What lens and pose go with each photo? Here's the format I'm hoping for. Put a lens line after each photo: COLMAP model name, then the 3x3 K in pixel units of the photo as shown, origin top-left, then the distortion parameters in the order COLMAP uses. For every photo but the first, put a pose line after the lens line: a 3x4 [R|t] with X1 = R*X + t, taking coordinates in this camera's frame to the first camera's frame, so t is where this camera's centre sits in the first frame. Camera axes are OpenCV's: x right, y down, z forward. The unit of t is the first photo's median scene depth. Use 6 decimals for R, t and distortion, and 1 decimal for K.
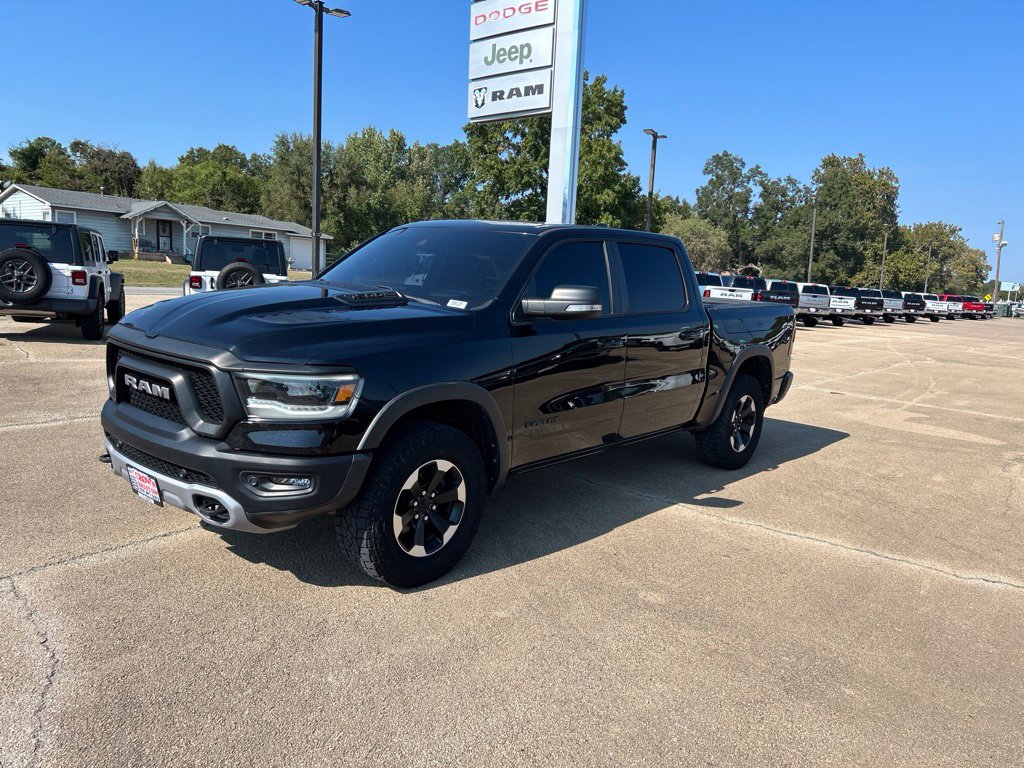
lens RADIAL K [[761.7, 0, 508.2], [0, 761.7, 381.5], [0, 0, 1]] dist [0.024009, -0.007447]
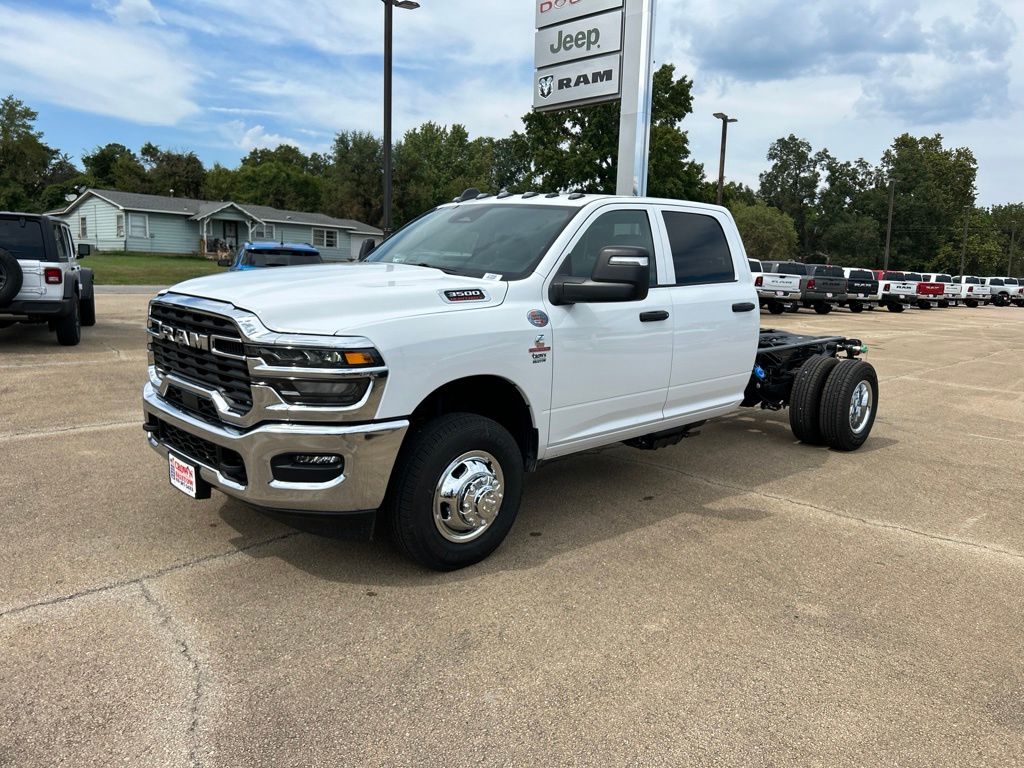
lens RADIAL K [[765.8, 0, 507.9], [0, 765.8, 380.3], [0, 0, 1]] dist [0.019478, -0.008762]
pose [[0.997294, -0.009615, -0.072889, -0.017831], [0.010059, 0.999933, 0.005734, -0.000027], [0.072829, -0.006451, 0.997324, 0.010310]]
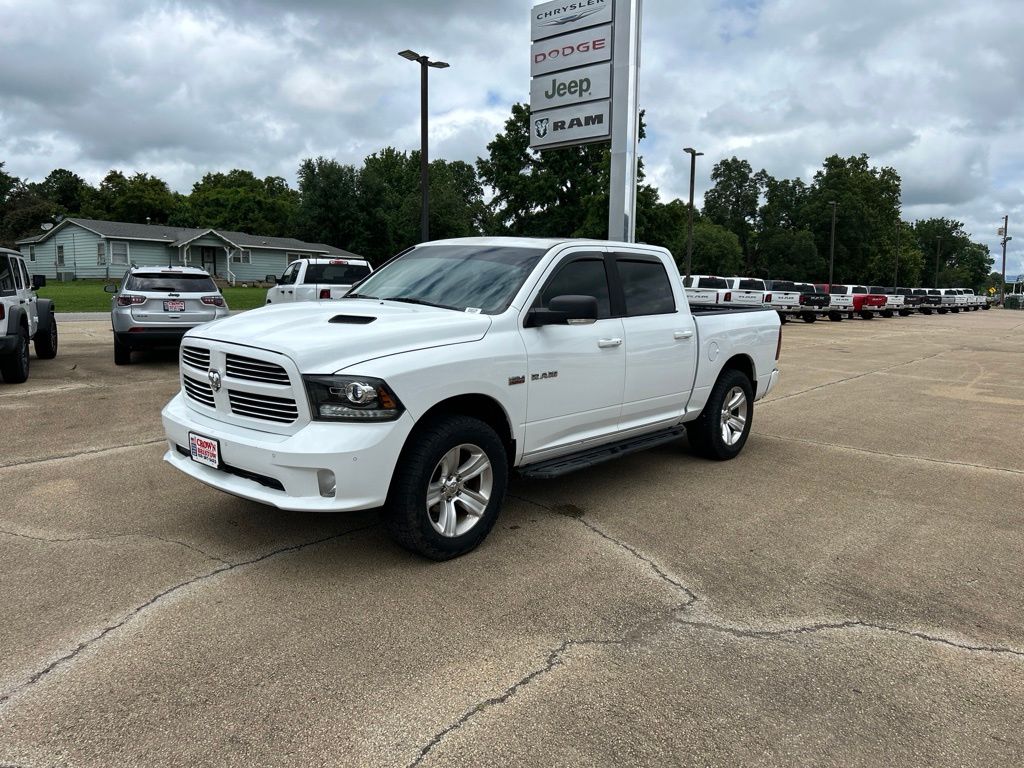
lens RADIAL K [[763.8, 0, 506.9], [0, 763.8, 377.1], [0, 0, 1]] dist [0.019548, -0.001412]
pose [[0.999280, -0.037604, -0.005137, -0.096416], [0.037495, 0.999097, -0.019965, 0.008470], [0.005883, 0.019758, 0.999787, -0.099048]]
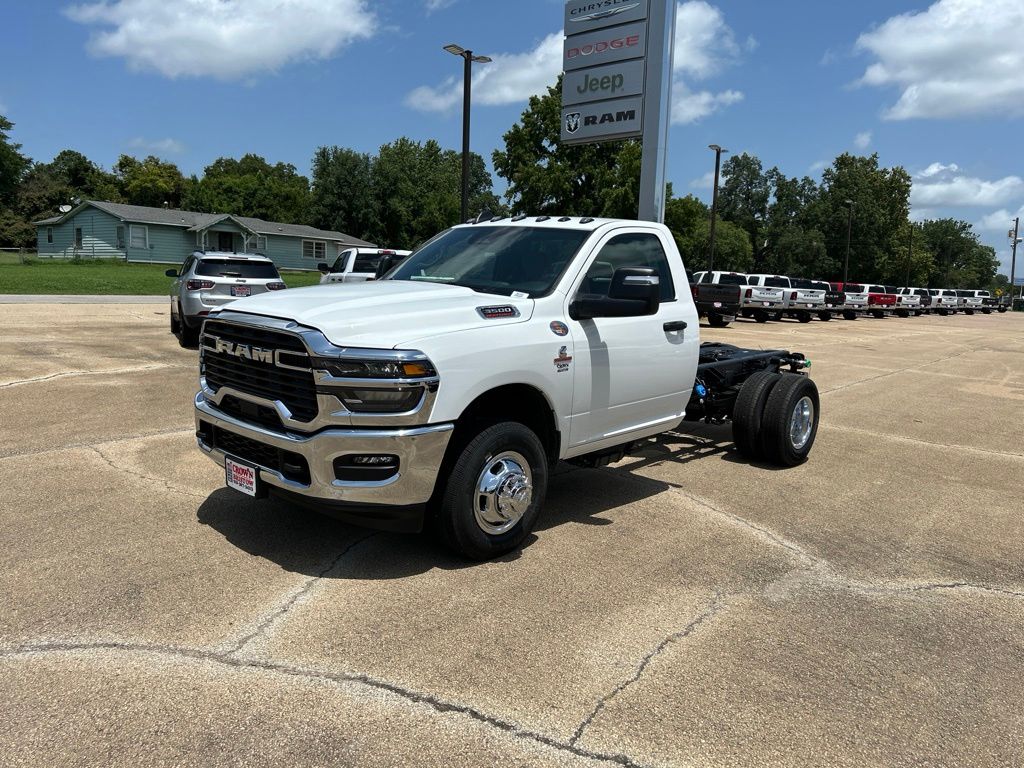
lens RADIAL K [[765.8, 0, 507.9], [0, 765.8, 380.3], [0, 0, 1]] dist [0.019478, -0.008762]
pose [[0.999857, -0.016187, -0.004988, -0.134079], [0.016162, 0.999857, -0.005000, 0.010063], [0.005068, 0.004919, 0.999975, -0.121907]]
